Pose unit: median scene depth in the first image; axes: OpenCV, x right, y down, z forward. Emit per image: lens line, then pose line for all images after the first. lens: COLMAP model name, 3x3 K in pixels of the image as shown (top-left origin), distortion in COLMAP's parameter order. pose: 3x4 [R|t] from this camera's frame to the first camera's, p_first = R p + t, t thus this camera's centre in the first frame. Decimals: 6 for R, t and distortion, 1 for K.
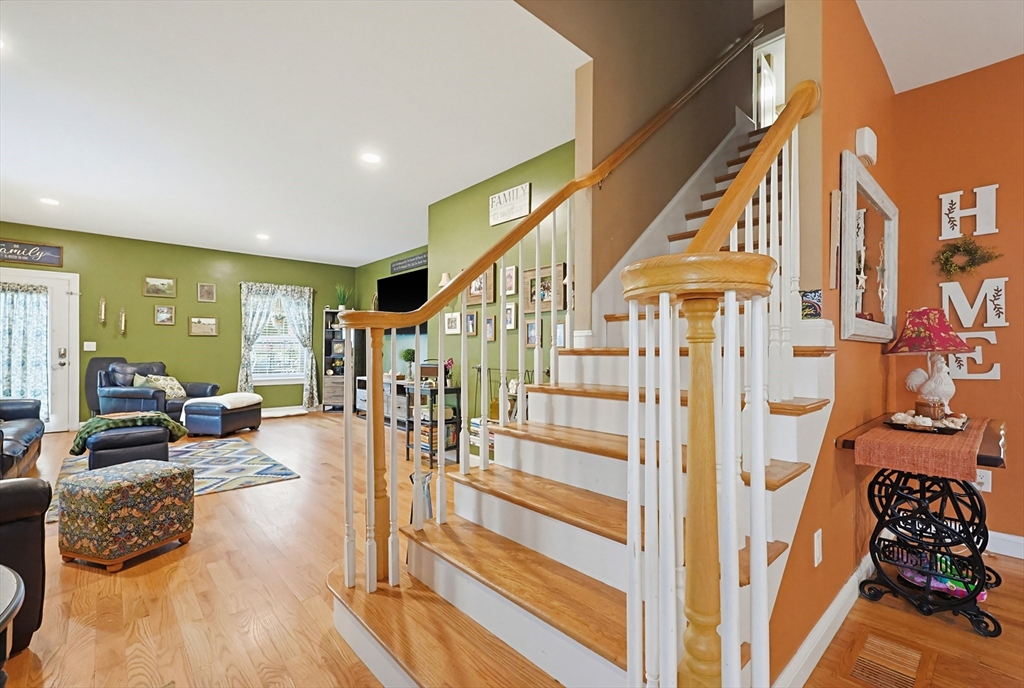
lens RADIAL K [[446.7, 0, 513.6], [0, 446.7, 351.4], [0, 0, 1]] dist [0.001704, -0.000008]
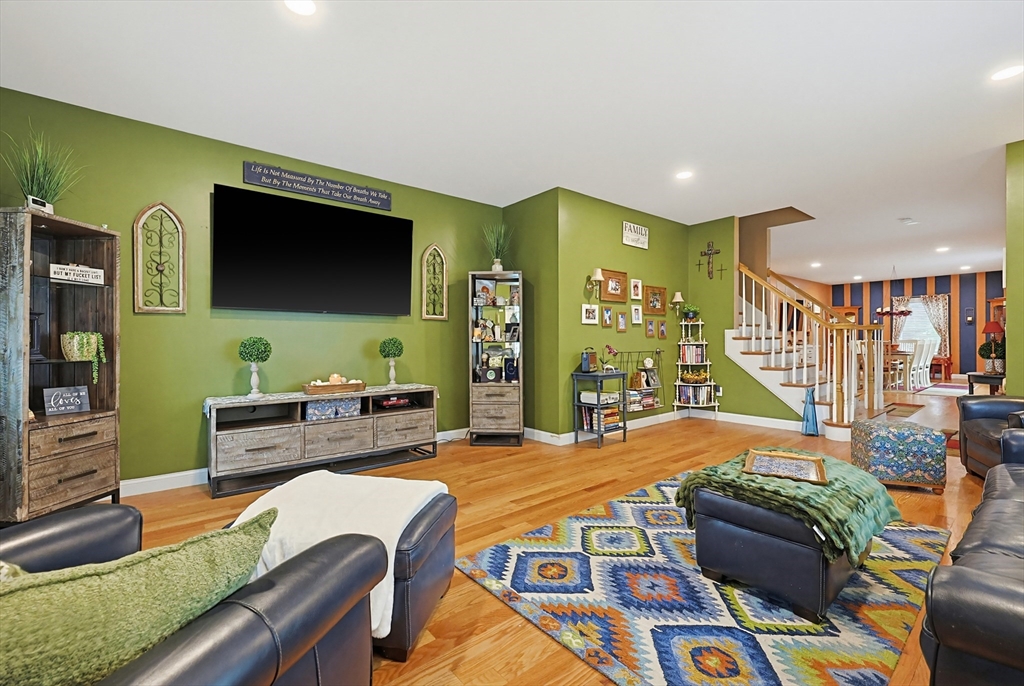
lens RADIAL K [[438.0, 0, 512.0], [0, 438.0, 343.0], [0, 0, 1]] dist [0.000469, 0.000094]
pose [[0.055283, -0.010703, 0.998413, -0.935644], [0.010580, 0.999893, 0.010133, -0.003224], [-0.998415, 0.010003, 0.055390, 0.868405]]
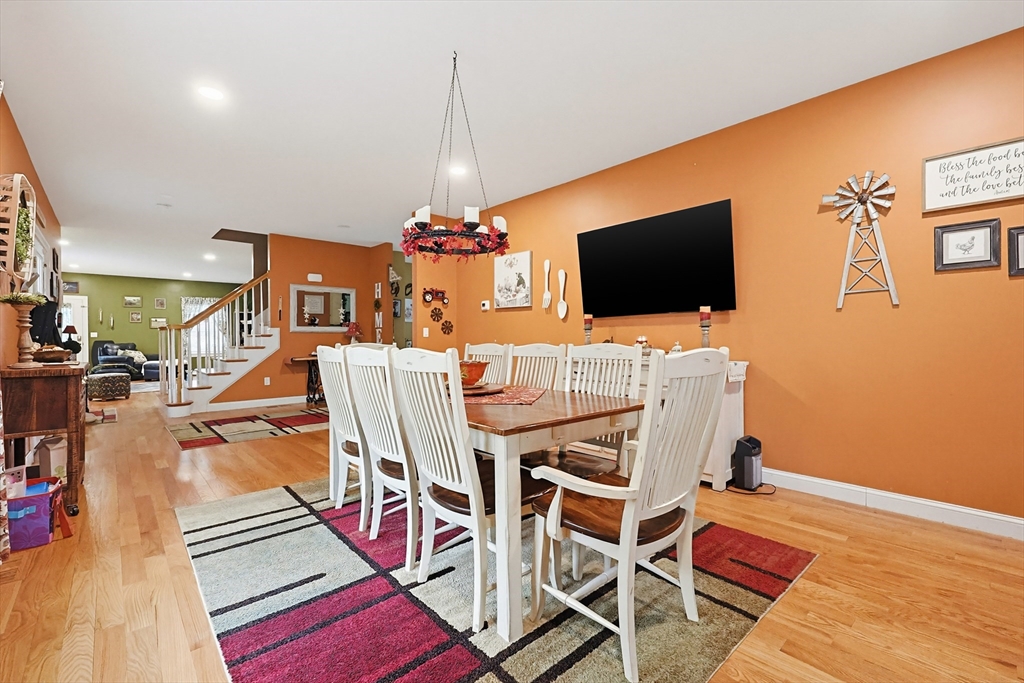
lens RADIAL K [[439.6, 0, 512.0], [0, 439.6, 341.5], [0, 0, 1]] dist [0.002209, 0.000293]
pose [[0.999956, -0.008820, 0.003320, 0.810396], [0.008800, 0.999944, 0.005949, 0.021849], [-0.003373, -0.005920, 0.999977, -0.864964]]
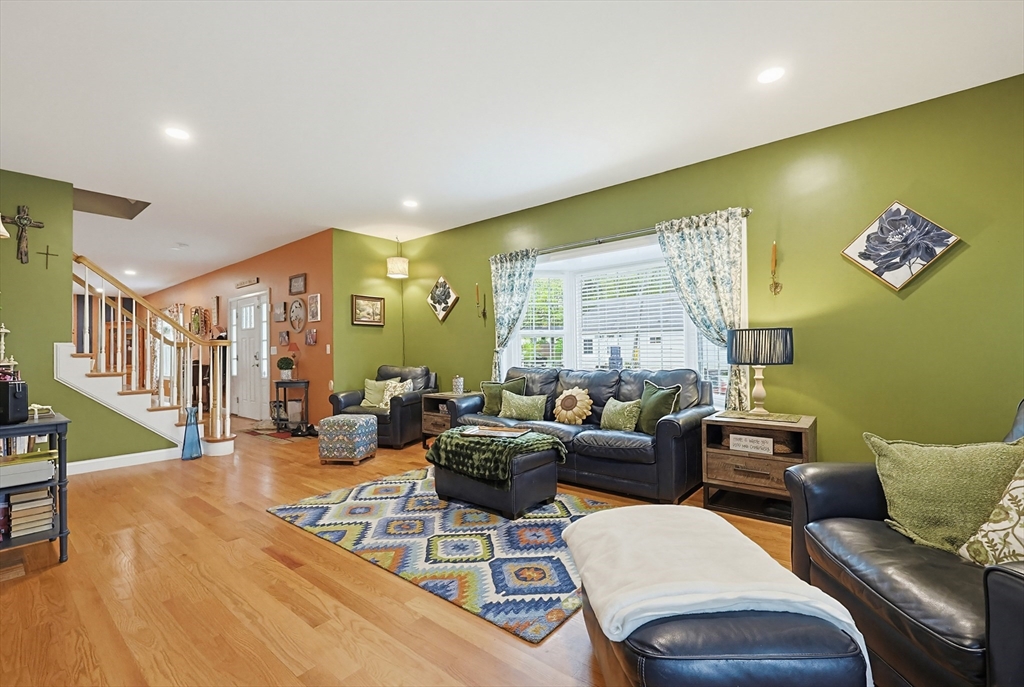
lens RADIAL K [[447.2, 0, 506.6], [0, 447.2, 348.2], [0, 0, 1]] dist [0.000119, 0.000138]
pose [[-0.991333, 0.005129, -0.131272, -0.524404], [0.006558, 0.999924, -0.010457, 0.002169], [0.131209, -0.011227, -0.991291, 1.214686]]
